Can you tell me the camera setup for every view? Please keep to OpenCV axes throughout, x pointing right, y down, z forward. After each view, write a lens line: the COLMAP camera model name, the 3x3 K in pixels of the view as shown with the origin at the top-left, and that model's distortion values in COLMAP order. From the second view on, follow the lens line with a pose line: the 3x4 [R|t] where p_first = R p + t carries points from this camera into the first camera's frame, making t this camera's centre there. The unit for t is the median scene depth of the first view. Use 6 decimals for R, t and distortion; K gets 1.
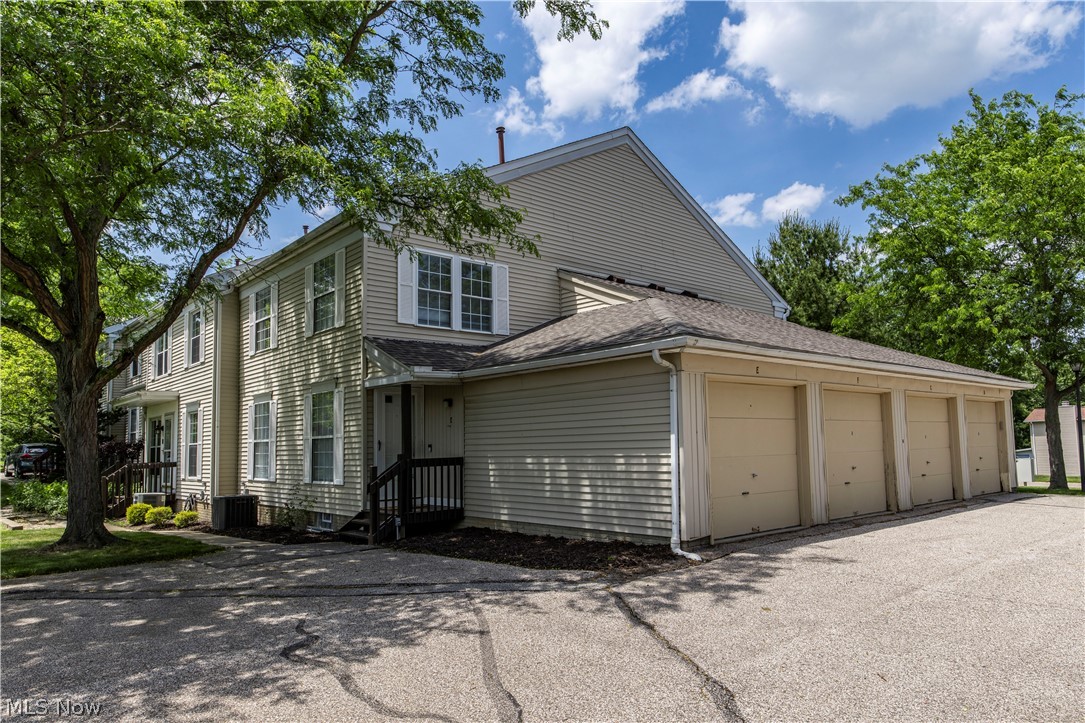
lens RADIAL K [[684.7, 0, 536.2], [0, 684.7, 387.1], [0, 0, 1]] dist [-0.014928, 0.000163]
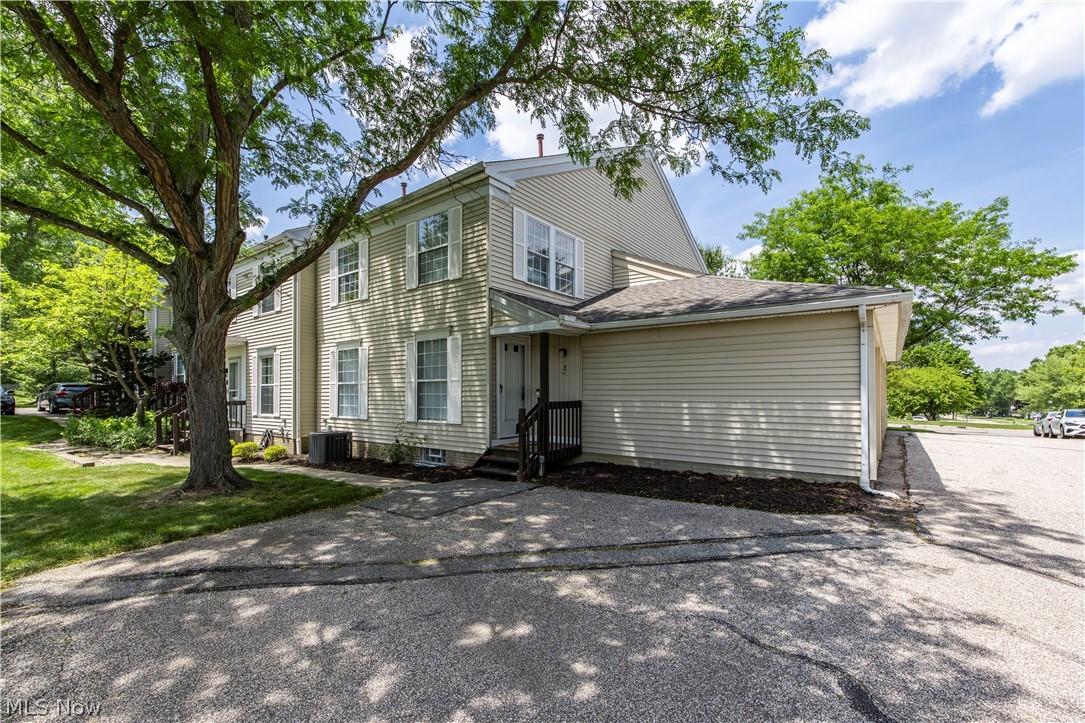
lens RADIAL K [[448.3, 0, 554.3], [0, 448.3, 387.0], [0, 0, 1]] dist [-0.009729, 0.004093]
pose [[0.976370, 0.022158, 0.214965, -0.285707], [-0.037226, 0.997105, 0.066301, 0.029787], [-0.212874, -0.072737, 0.974369, 0.265914]]
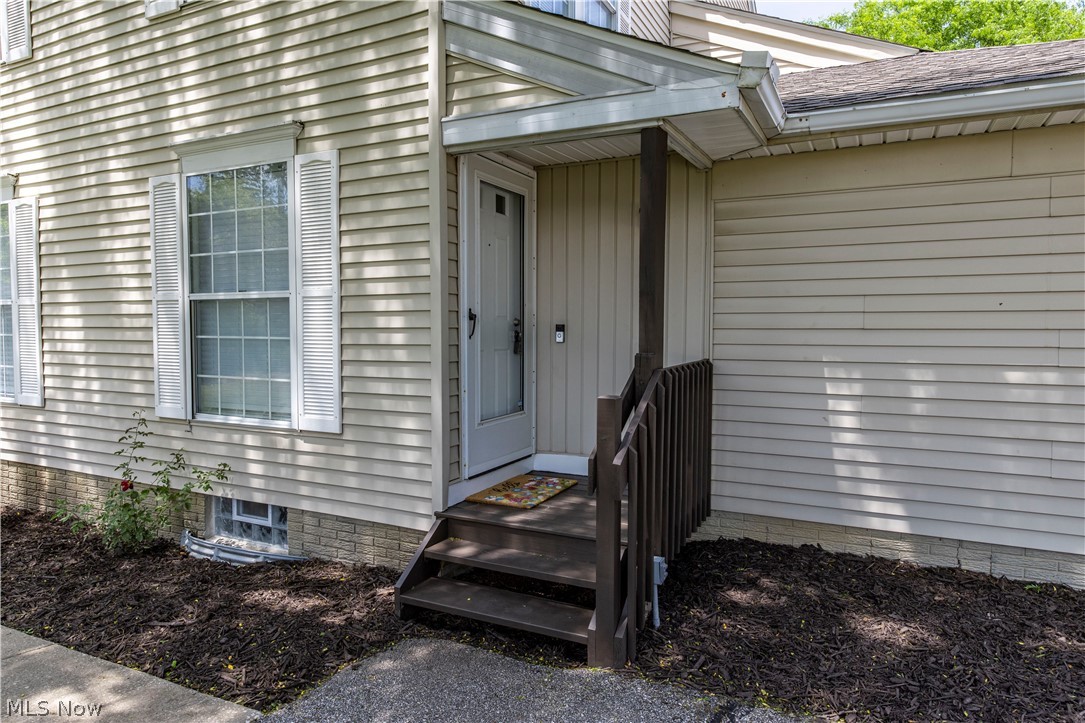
lens RADIAL K [[684.7, 0, 539.9], [0, 684.7, 364.5], [0, 0, 1]] dist [-0.014928, 0.000163]
pose [[0.923692, 0.003445, 0.383120, -0.314927], [-0.056148, 0.990381, 0.126465, 0.057158], [-0.379000, -0.138326, 0.915000, 0.633706]]
